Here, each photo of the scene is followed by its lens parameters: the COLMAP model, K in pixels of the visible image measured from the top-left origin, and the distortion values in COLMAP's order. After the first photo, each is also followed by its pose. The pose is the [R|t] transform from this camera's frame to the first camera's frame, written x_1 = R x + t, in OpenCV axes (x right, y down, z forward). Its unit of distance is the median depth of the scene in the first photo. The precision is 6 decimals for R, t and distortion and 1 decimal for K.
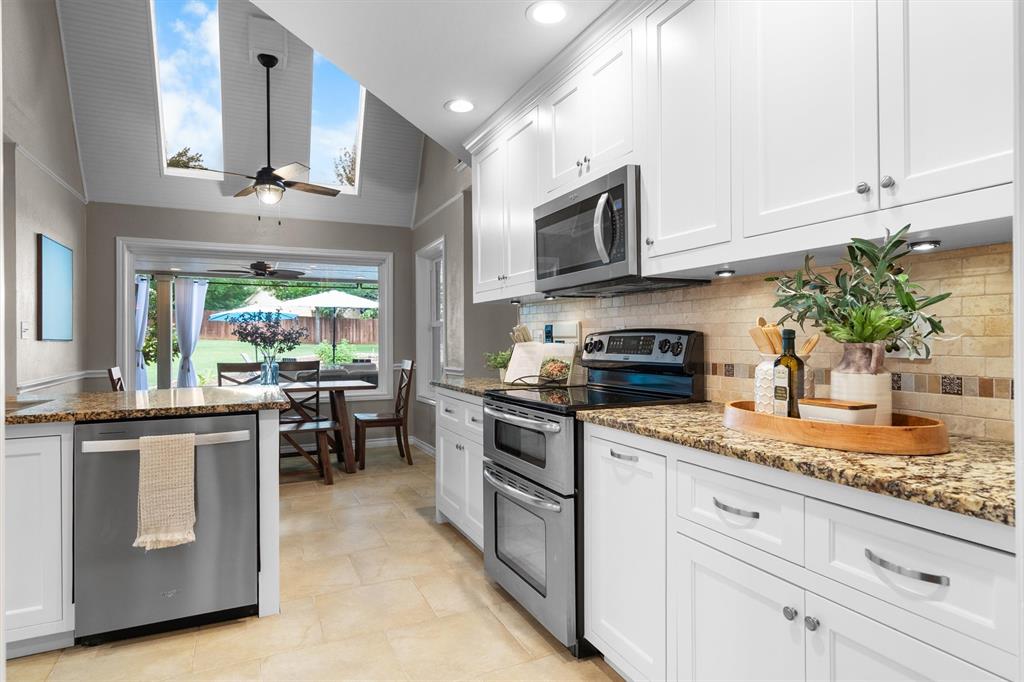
lens RADIAL K [[551.7, 0, 512.0], [0, 551.7, 341.0], [0, 0, 1]] dist [-0.001047, 0.000188]
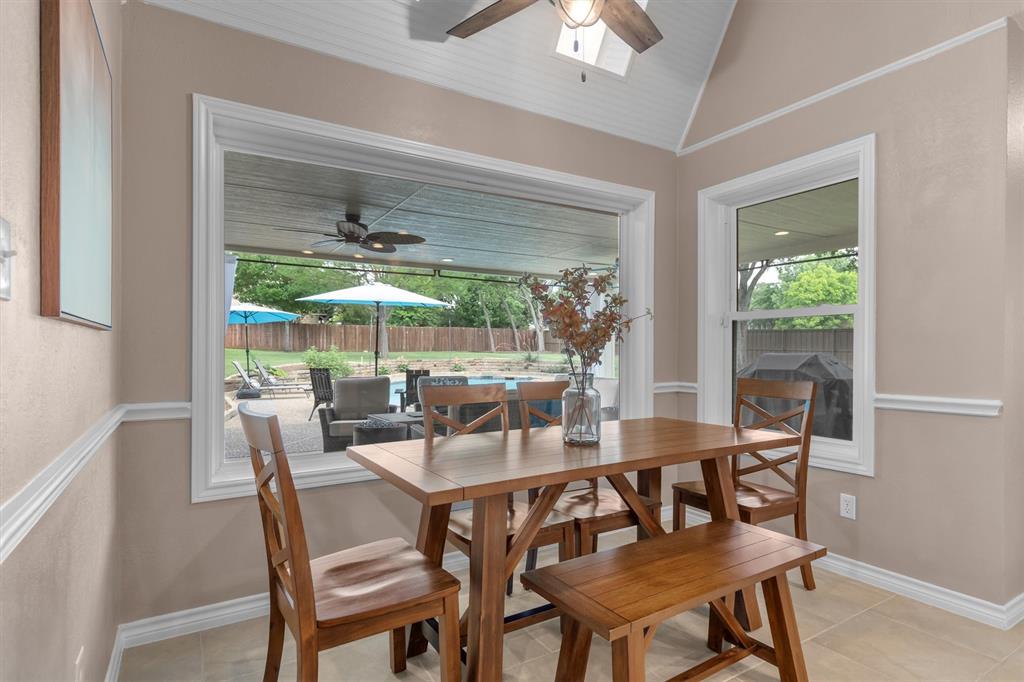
lens RADIAL K [[528.8, 0, 513.7], [0, 528.8, 357.0], [0, 0, 1]] dist [-0.001189, -0.000207]
pose [[0.994246, 0.008350, 0.106798, -0.420982], [-0.009592, 0.999892, 0.011118, 0.008331], [-0.106694, -0.012078, 0.994219, 0.461859]]
